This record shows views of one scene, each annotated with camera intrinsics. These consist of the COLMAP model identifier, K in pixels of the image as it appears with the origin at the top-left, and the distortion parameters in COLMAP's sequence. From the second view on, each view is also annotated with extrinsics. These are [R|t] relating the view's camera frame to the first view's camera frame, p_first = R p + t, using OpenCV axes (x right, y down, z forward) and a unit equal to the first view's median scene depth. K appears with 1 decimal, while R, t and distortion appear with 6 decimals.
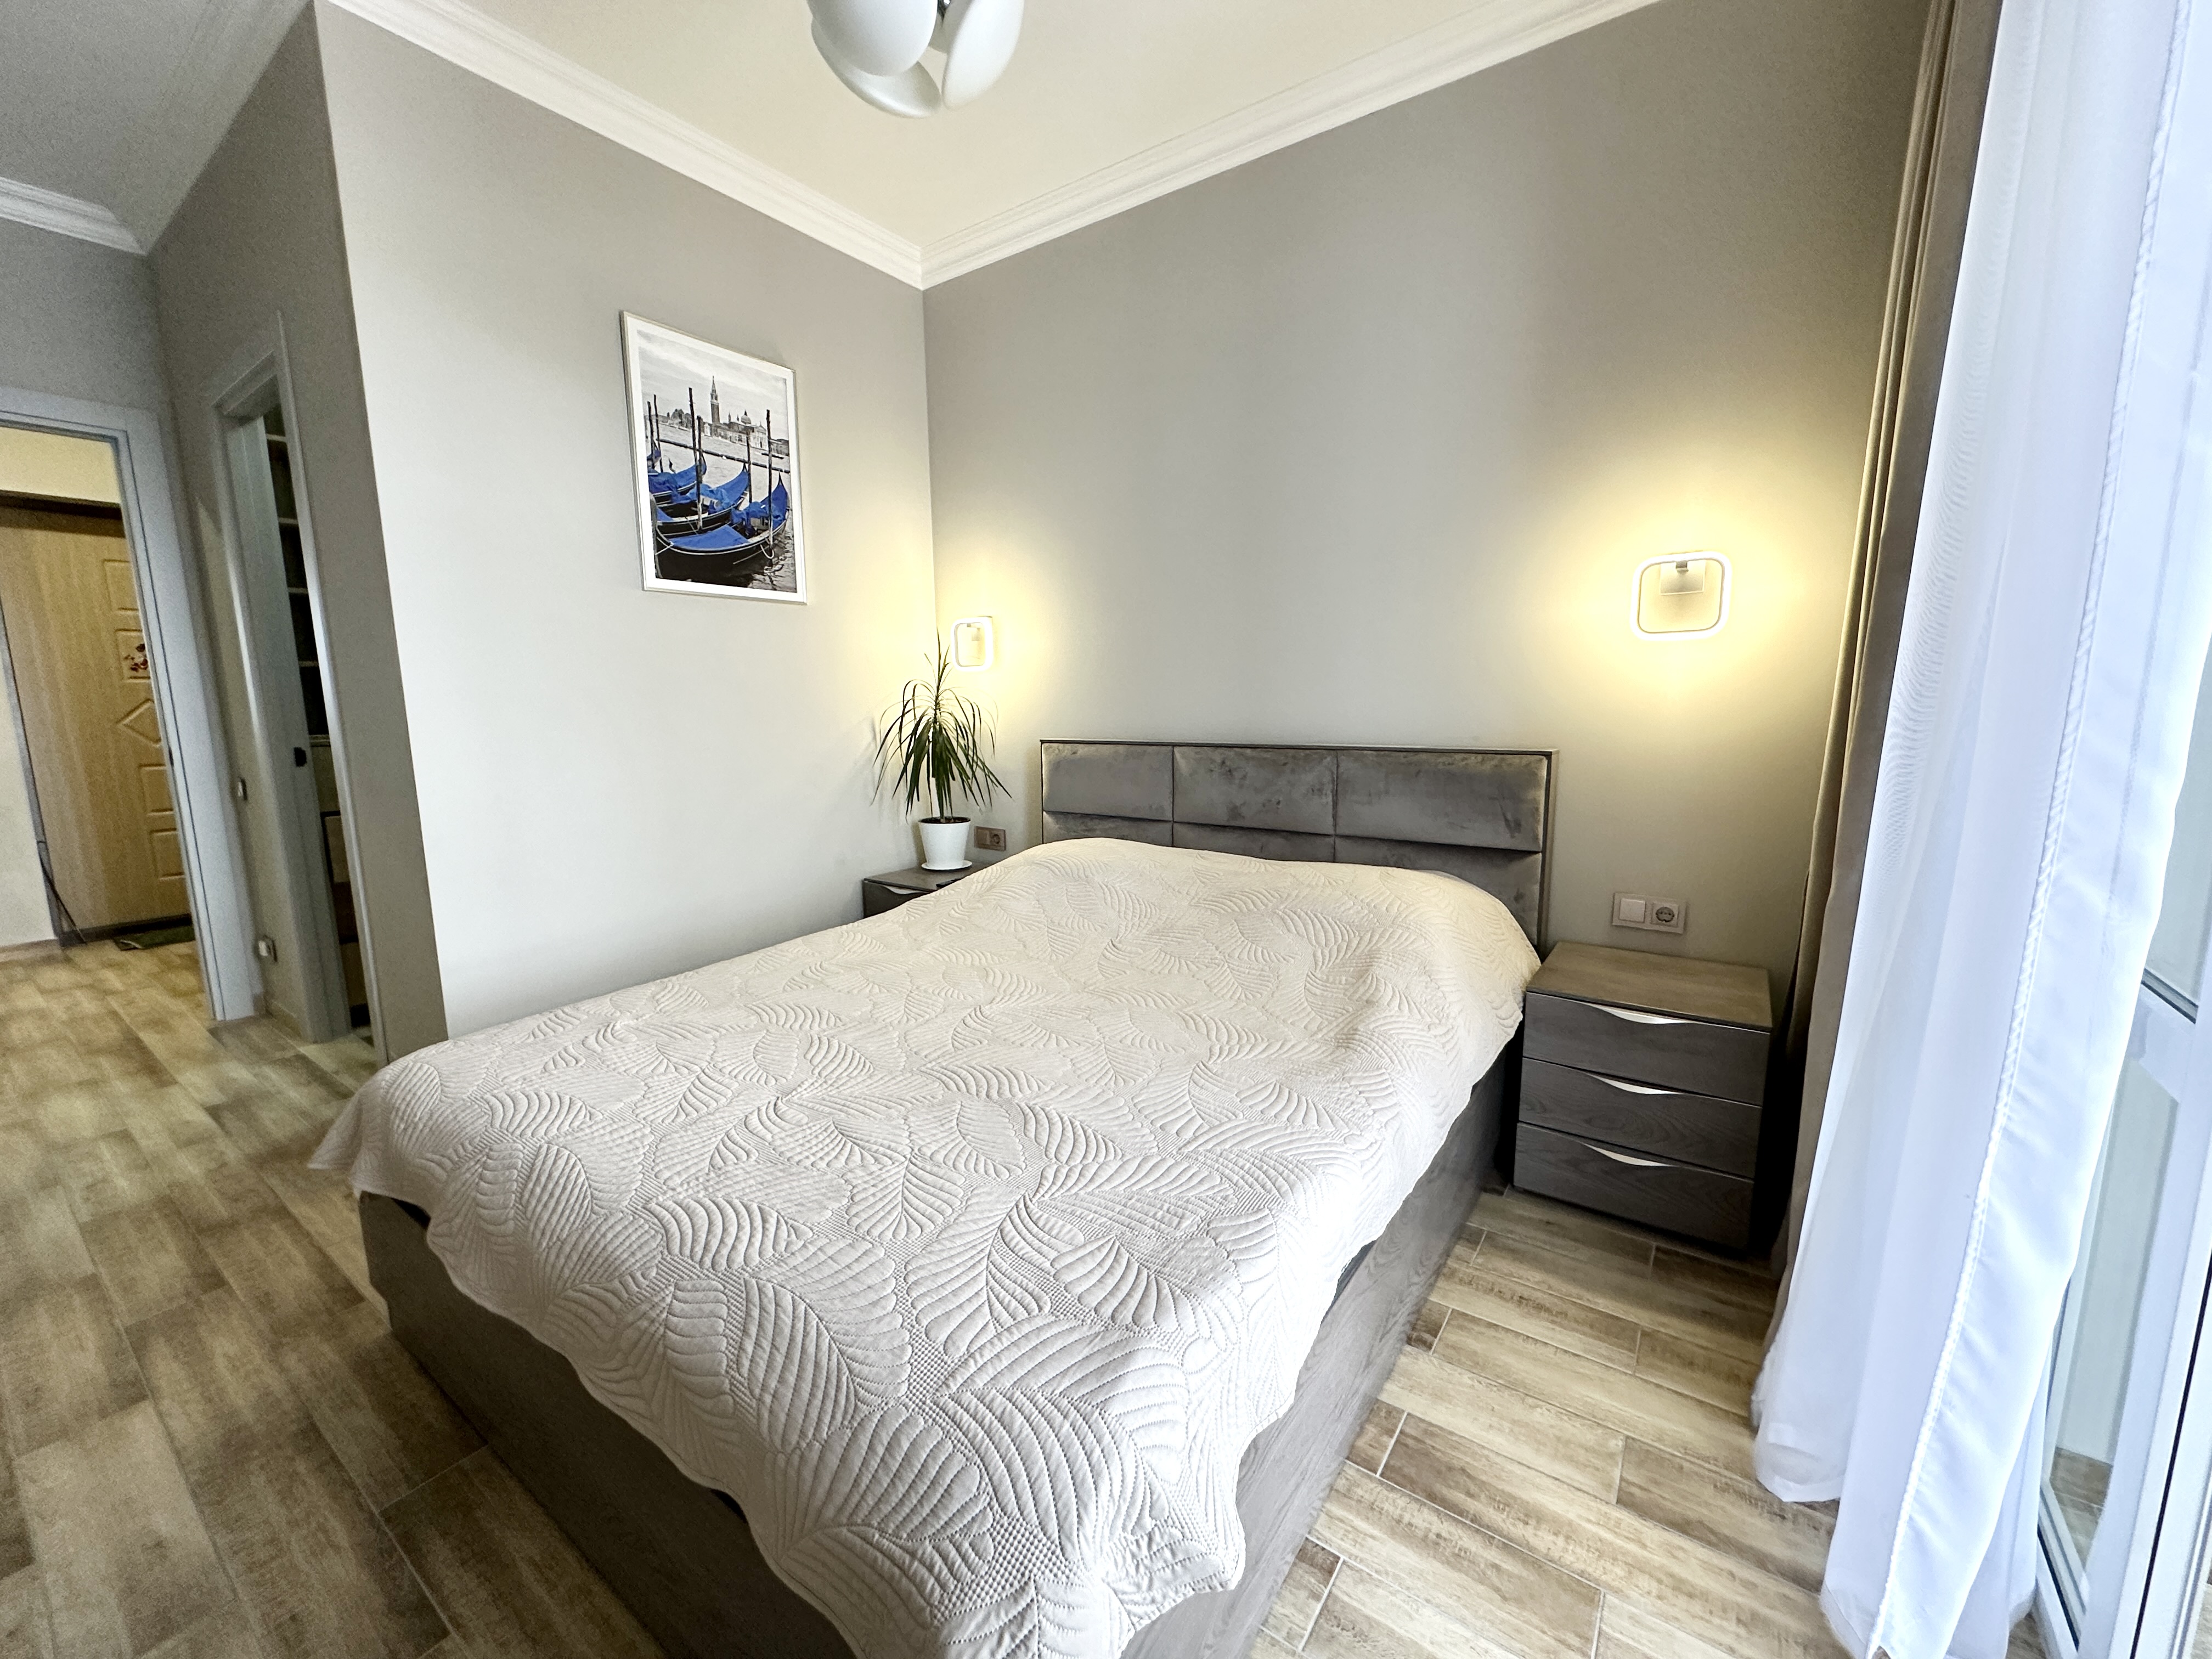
lens RADIAL K [[885.2, 0, 1113.7], [0, 885.2, 834.7], [0, 0, 1]] dist [-0.001829, 0.000026]
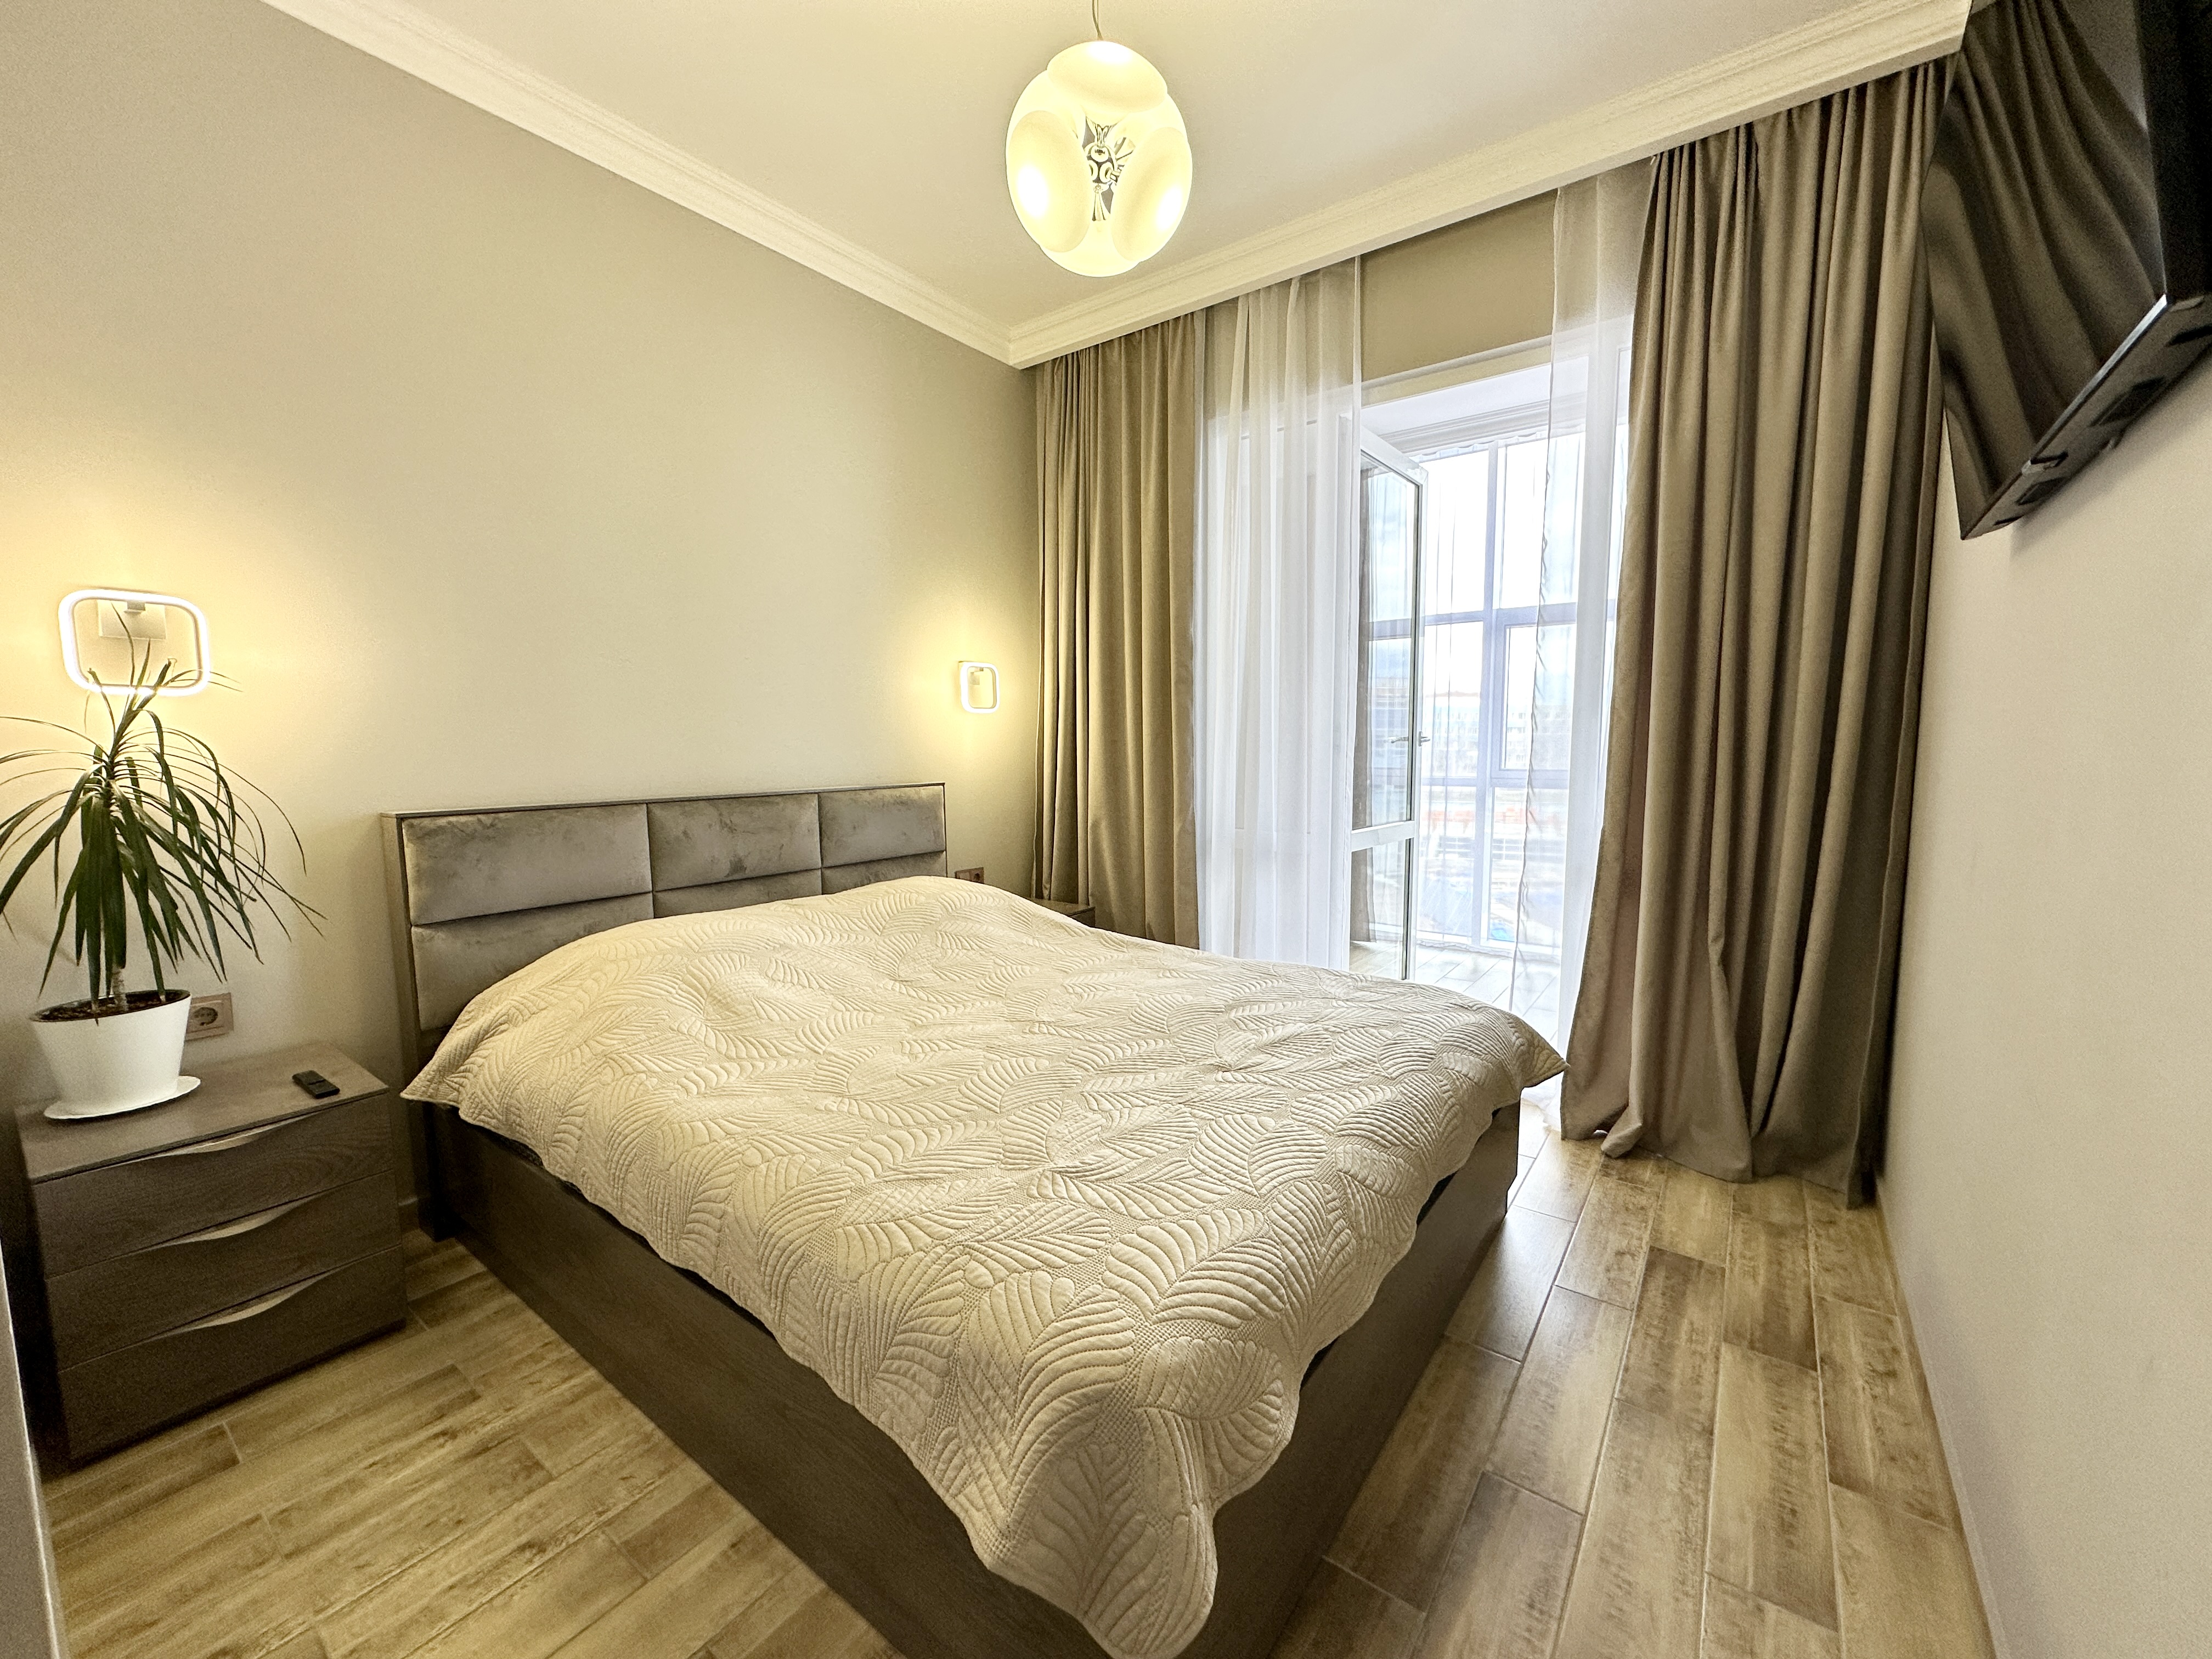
lens RADIAL K [[885.2, 0, 1111.8], [0, 885.2, 826.1], [0, 0, 1]] dist [-0.001829, 0.000026]
pose [[0.024530, -0.087752, 0.995840, -0.821287], [0.174043, 0.981303, 0.082184, -0.076199], [-0.984432, 0.171303, 0.039344, 0.559714]]
